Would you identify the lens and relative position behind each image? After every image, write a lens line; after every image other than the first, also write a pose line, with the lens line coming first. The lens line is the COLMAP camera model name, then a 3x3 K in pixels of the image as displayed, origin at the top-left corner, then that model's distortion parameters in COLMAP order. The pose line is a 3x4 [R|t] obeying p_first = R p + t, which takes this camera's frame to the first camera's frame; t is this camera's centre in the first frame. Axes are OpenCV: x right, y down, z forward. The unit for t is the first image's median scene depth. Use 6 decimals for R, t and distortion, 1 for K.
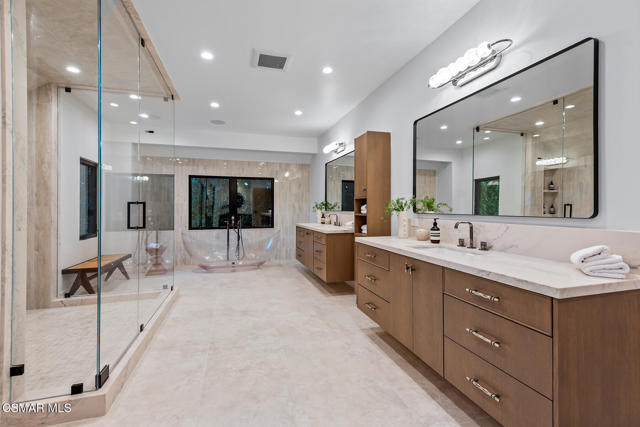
lens RADIAL K [[291.0, 0, 323.1], [0, 291.0, 209.8], [0, 0, 1]] dist [0.013894, -0.002694]
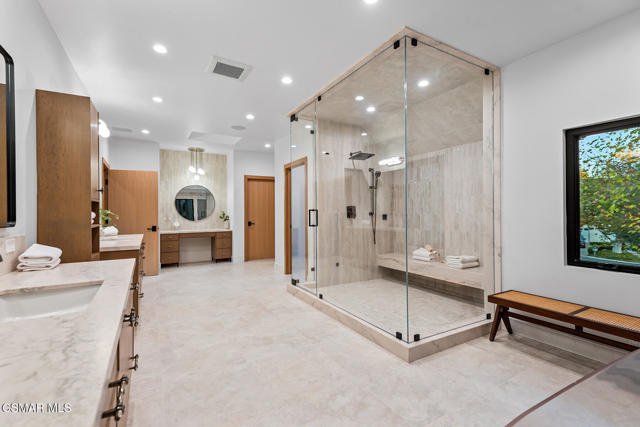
lens RADIAL K [[291.0, 0, 320.2], [0, 291.0, 211.2], [0, 0, 1]] dist [0.013894, -0.002694]
pose [[-0.974568, 0.004943, -0.224039, -0.267594], [0.003096, 0.999958, 0.008592, -0.024392], [0.224072, 0.007680, -0.974542, 2.144687]]
